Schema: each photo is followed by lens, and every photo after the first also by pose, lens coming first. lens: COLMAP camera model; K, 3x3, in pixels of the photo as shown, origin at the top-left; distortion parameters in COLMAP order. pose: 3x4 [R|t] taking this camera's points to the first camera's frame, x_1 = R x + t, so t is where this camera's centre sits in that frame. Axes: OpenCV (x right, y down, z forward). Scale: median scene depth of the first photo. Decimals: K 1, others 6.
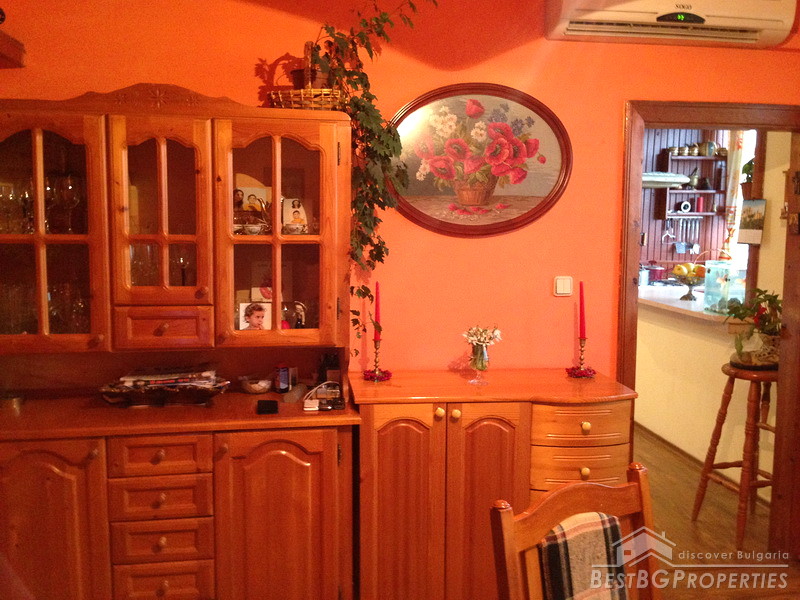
lens RADIAL K [[739.6, 0, 369.1], [0, 739.6, 294.1], [0, 0, 1]] dist [0.031747, 0.000000]
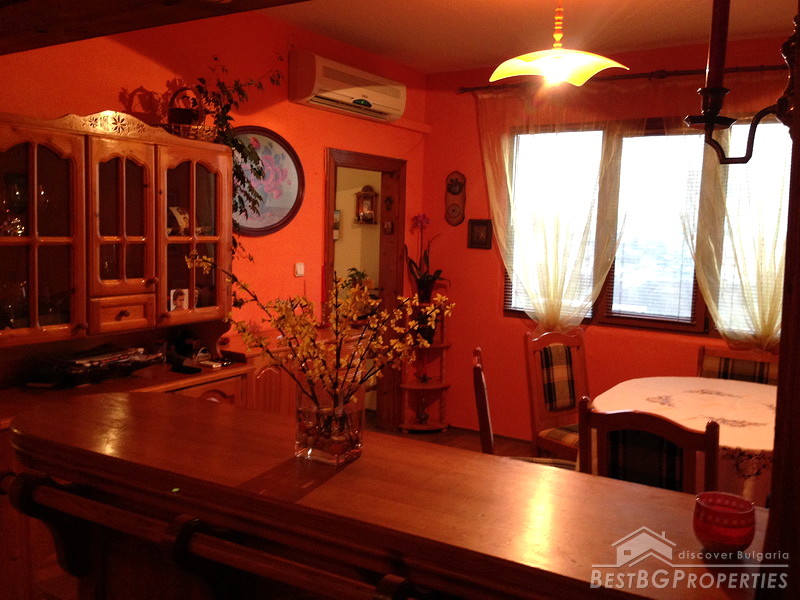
lens RADIAL K [[739.6, 0, 401.0], [0, 739.6, 299.1], [0, 0, 1]] dist [0.031747, 0.000000]
pose [[0.647311, -0.068540, 0.759138, -0.859518], [0.057563, 0.997501, 0.040978, -0.001240], [-0.760049, 0.017172, 0.649638, -0.124679]]
